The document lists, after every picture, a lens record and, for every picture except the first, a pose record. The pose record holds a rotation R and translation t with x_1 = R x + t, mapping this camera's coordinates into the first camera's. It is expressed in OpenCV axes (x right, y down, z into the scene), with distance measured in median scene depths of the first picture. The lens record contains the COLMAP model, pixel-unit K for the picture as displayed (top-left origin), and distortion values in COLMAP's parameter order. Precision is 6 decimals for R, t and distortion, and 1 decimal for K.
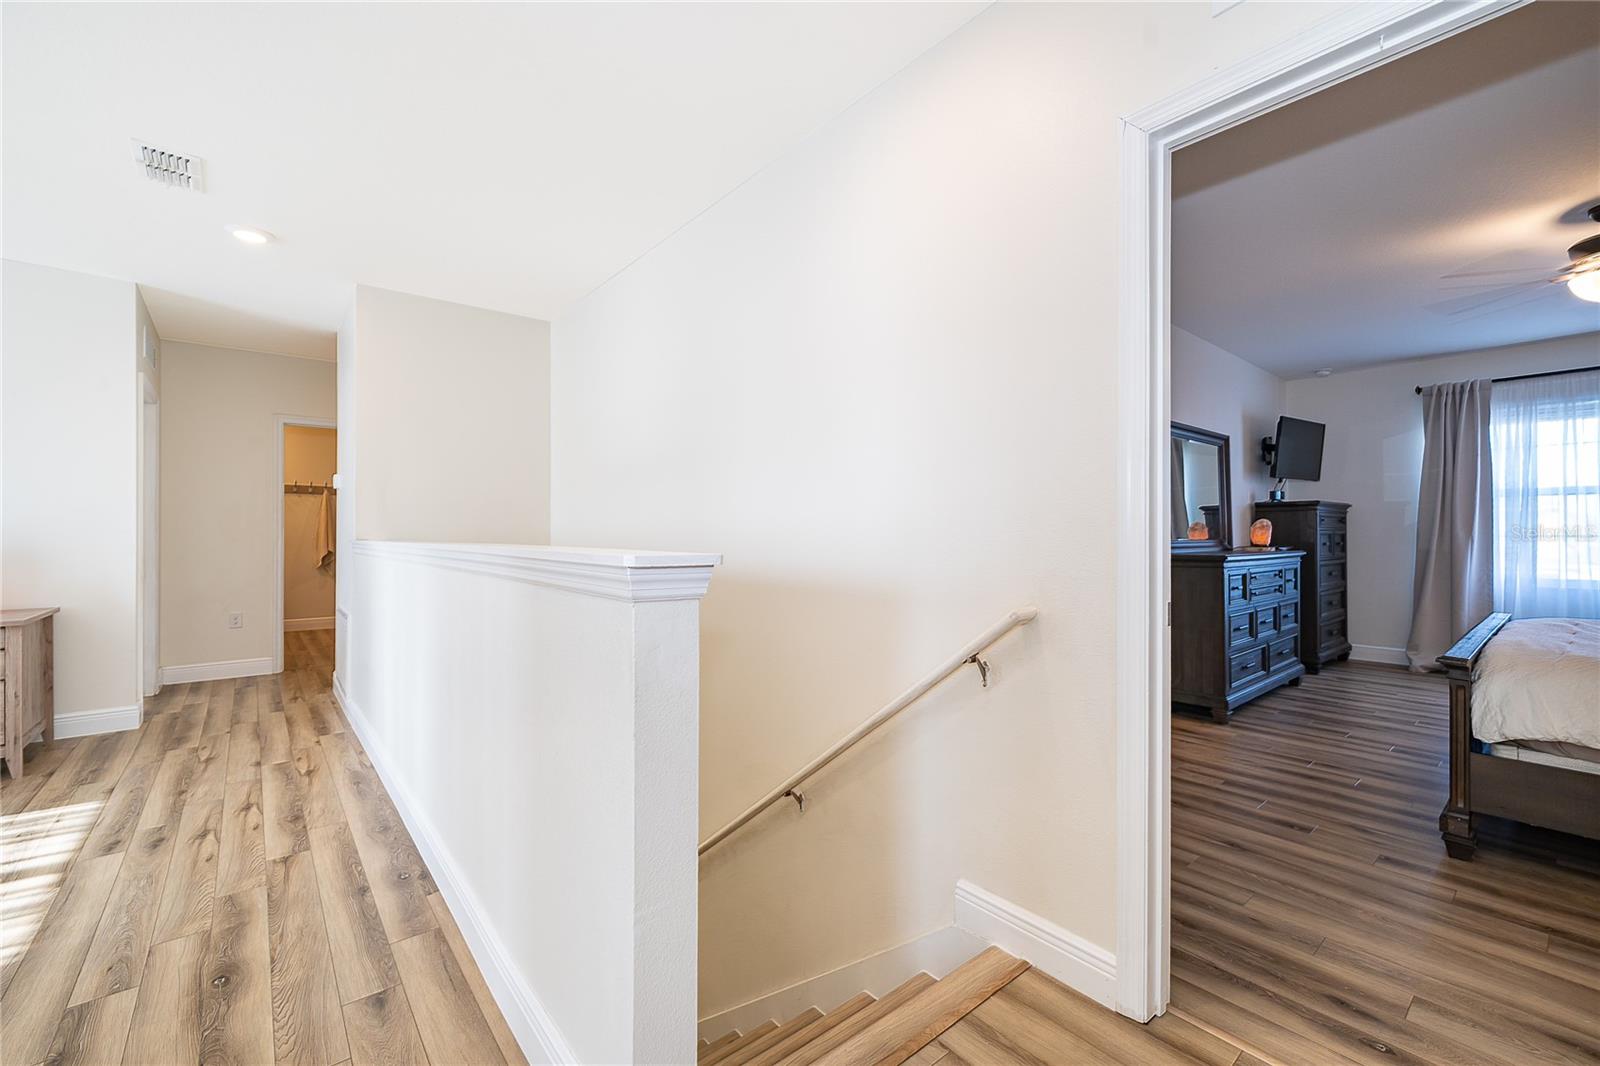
lens RADIAL K [[646.7, 0, 793.5], [0, 646.7, 534.6], [0, 0, 1]] dist [-0.002479, -0.000145]
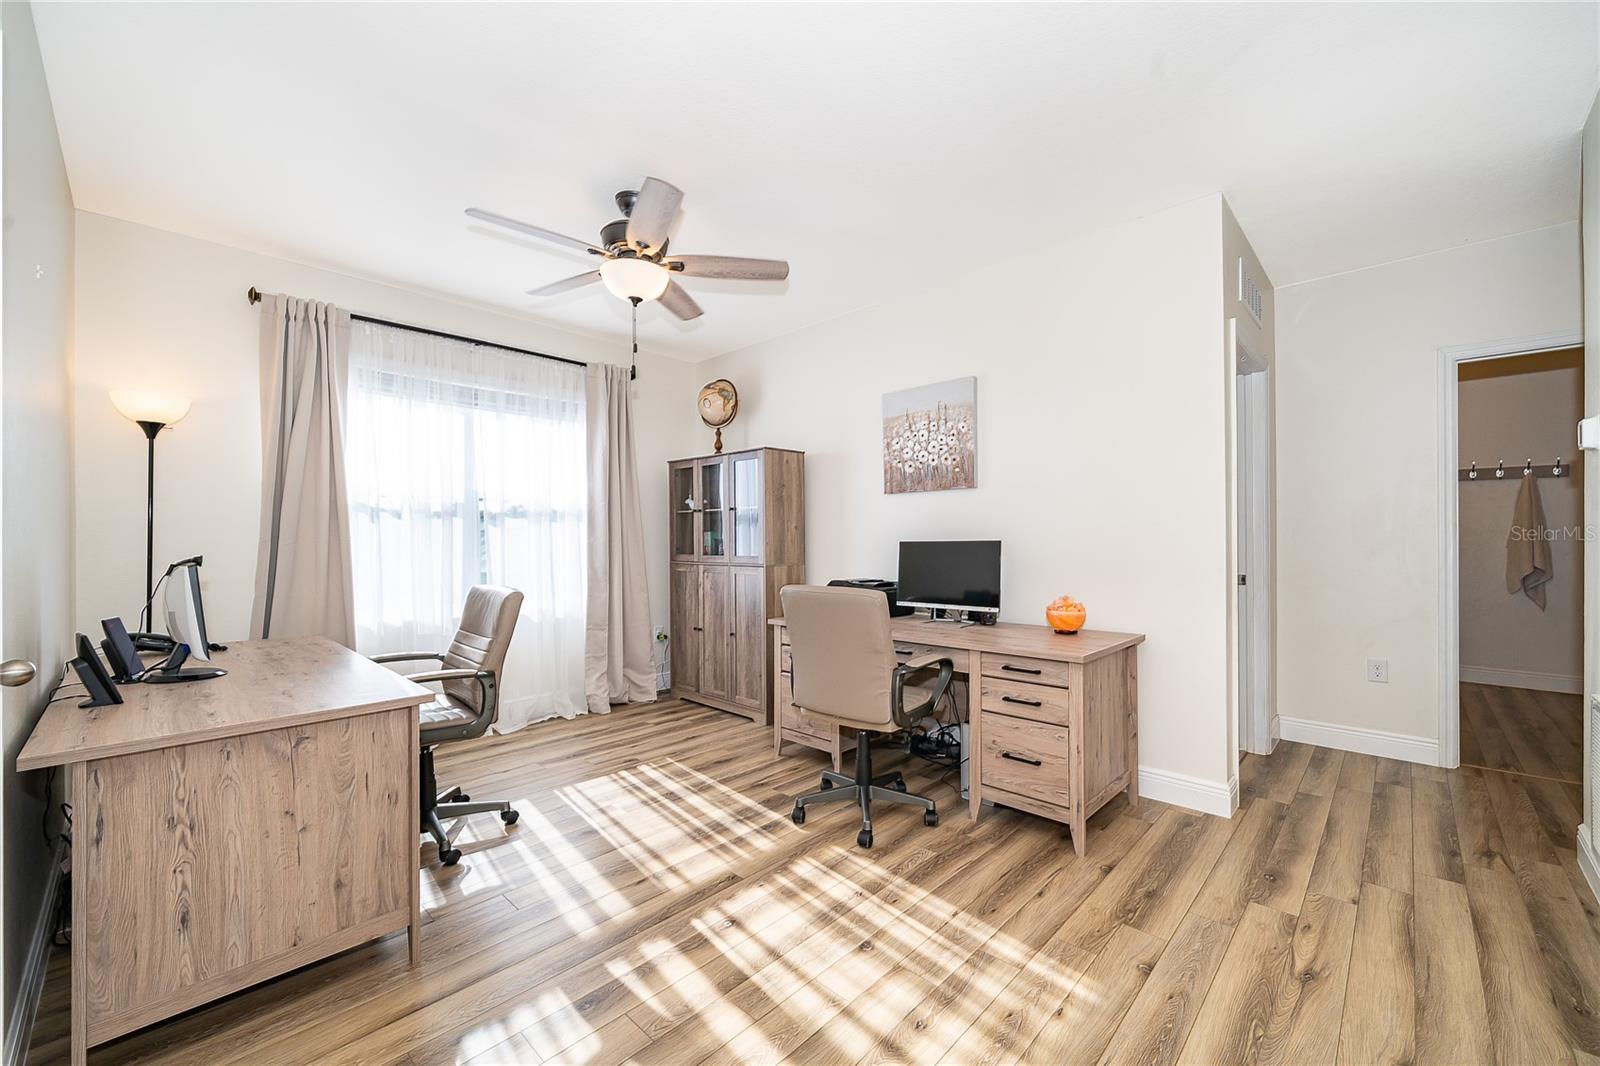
lens RADIAL K [[646.7, 0, 792.6], [0, 646.7, 547.2], [0, 0, 1]] dist [-0.002479, -0.000145]
pose [[0.108536, 0.009662, -0.994046, -0.498093], [0.006692, 0.999923, 0.010449, -0.005912], [0.994070, -0.007787, 0.108463, 0.605741]]
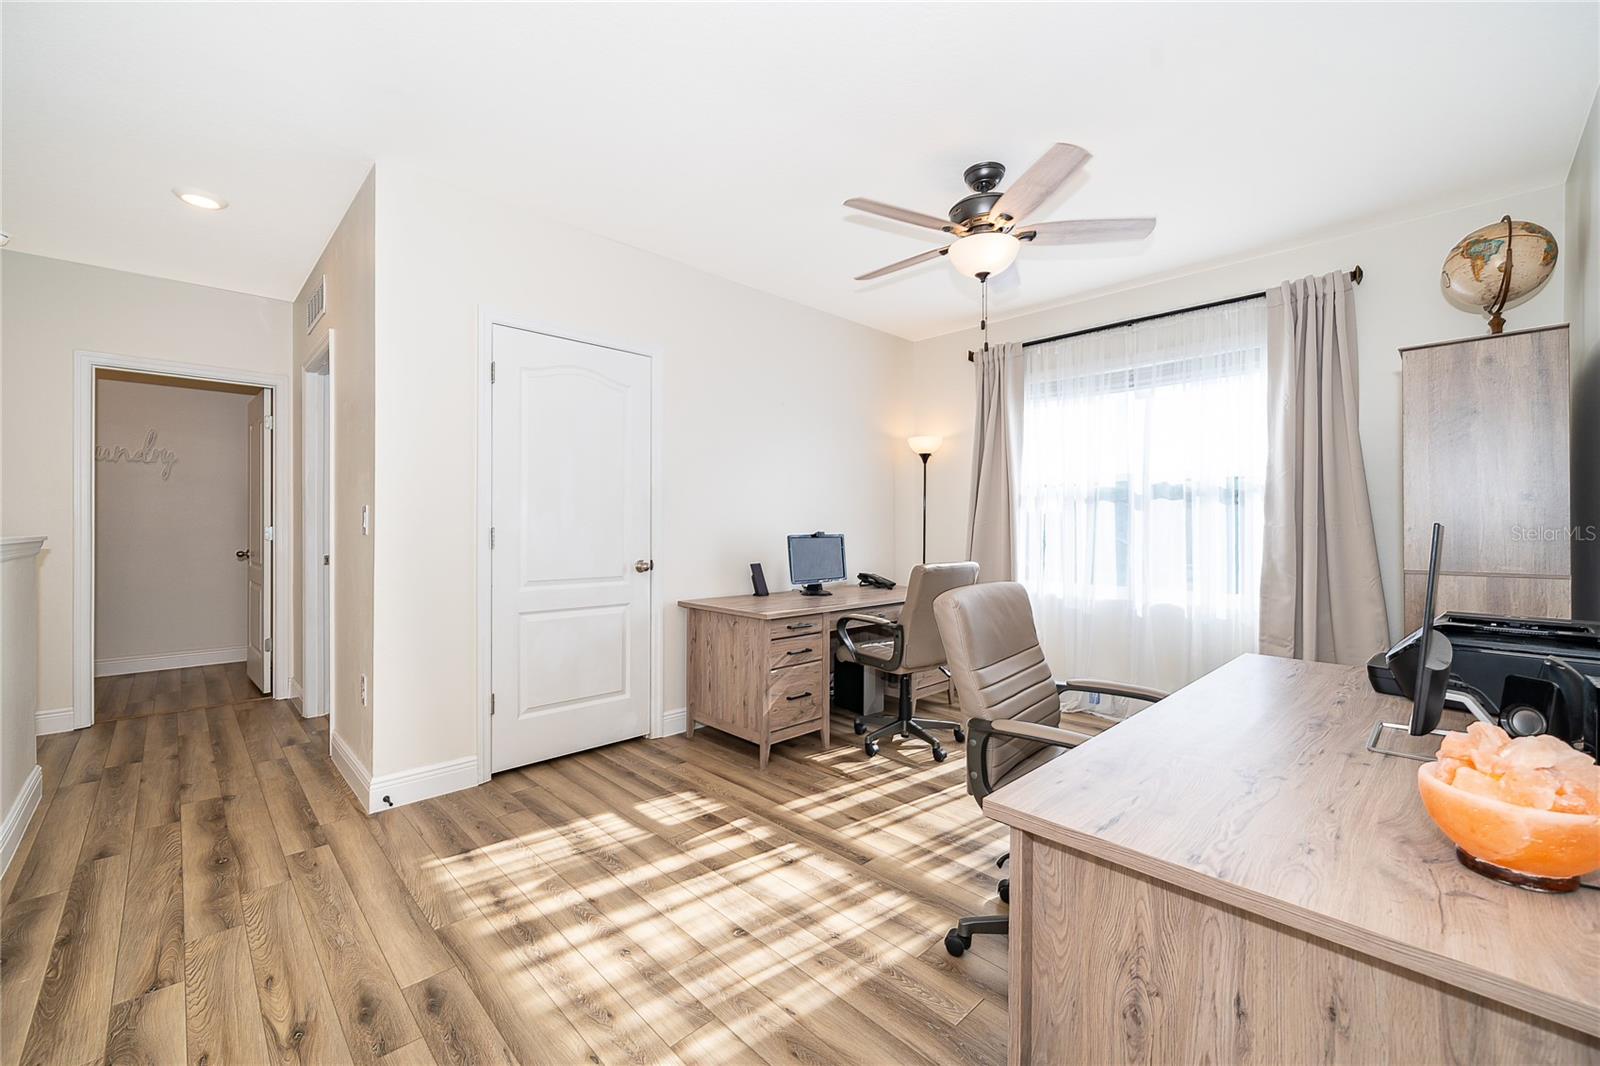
lens RADIAL K [[646.7, 0, 793.7], [0, 646.7, 534.3], [0, 0, 1]] dist [-0.002479, -0.000145]
pose [[-0.997778, -0.002619, -0.066572, -1.288391], [-0.003269, 0.999948, 0.009656, 0.001640], [0.066543, 0.009852, -0.997735, 1.566134]]
